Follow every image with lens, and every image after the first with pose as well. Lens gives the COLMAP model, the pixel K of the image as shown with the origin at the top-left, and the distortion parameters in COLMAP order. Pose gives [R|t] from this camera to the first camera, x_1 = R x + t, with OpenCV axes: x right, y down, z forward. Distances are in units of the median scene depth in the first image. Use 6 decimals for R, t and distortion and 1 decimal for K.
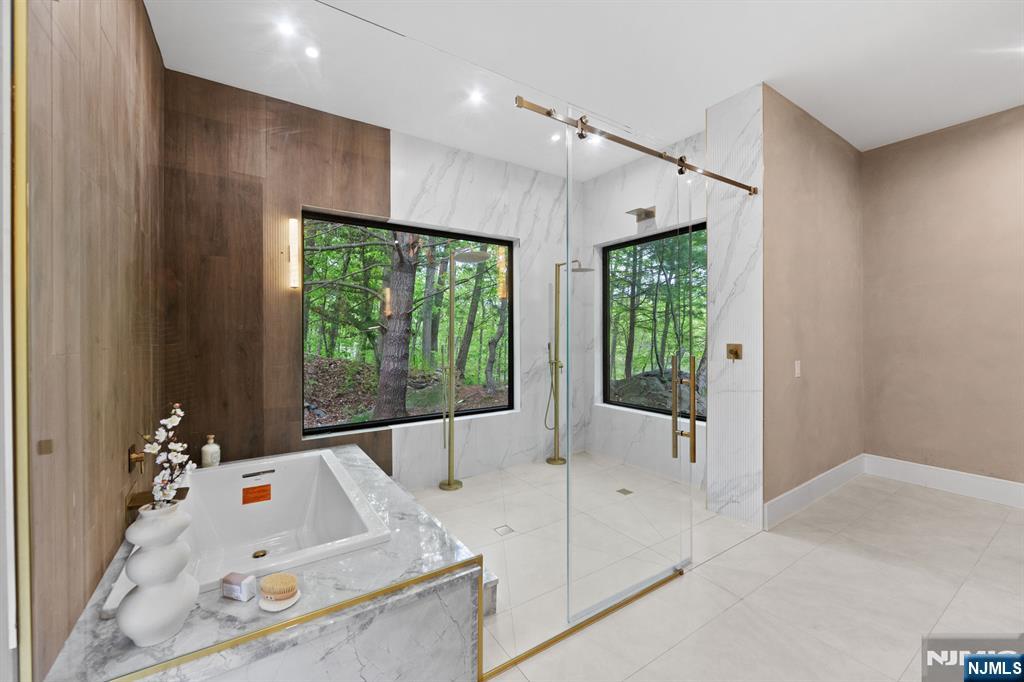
lens RADIAL K [[405.2, 0, 510.9], [0, 405.2, 335.2], [0, 0, 1]] dist [-0.004036, -0.000483]
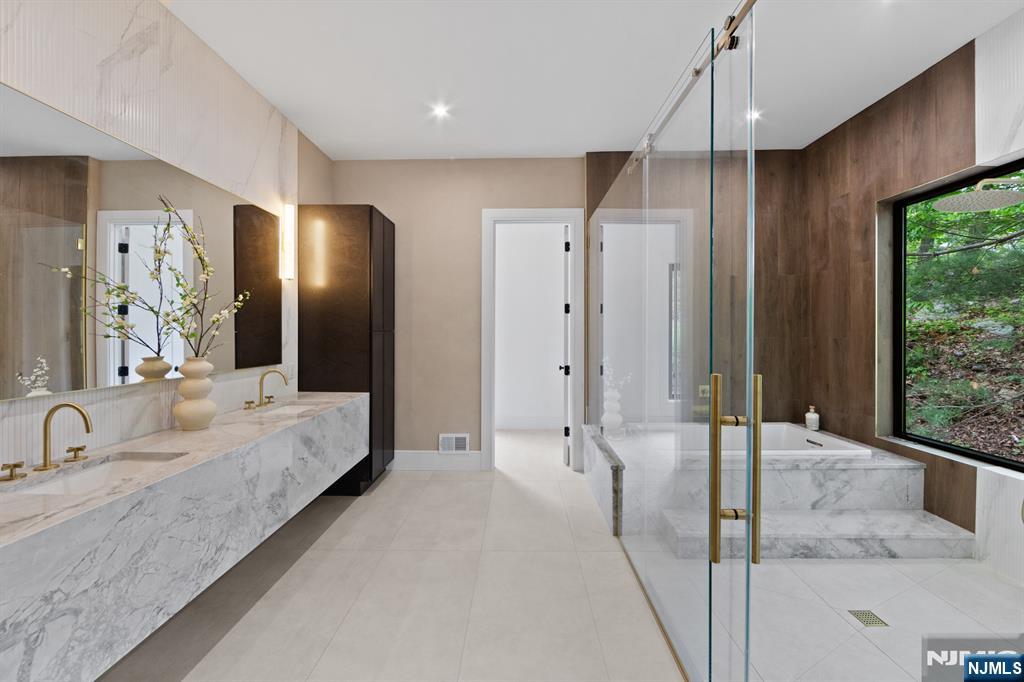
lens RADIAL K [[405.2, 0, 516.7], [0, 405.2, 334.8], [0, 0, 1]] dist [-0.004036, -0.000483]
pose [[-0.557399, 0.009269, -0.830193, 0.884345], [-0.001435, 0.999925, 0.012128, -0.004229], [0.830244, 0.007952, -0.557344, 0.895762]]
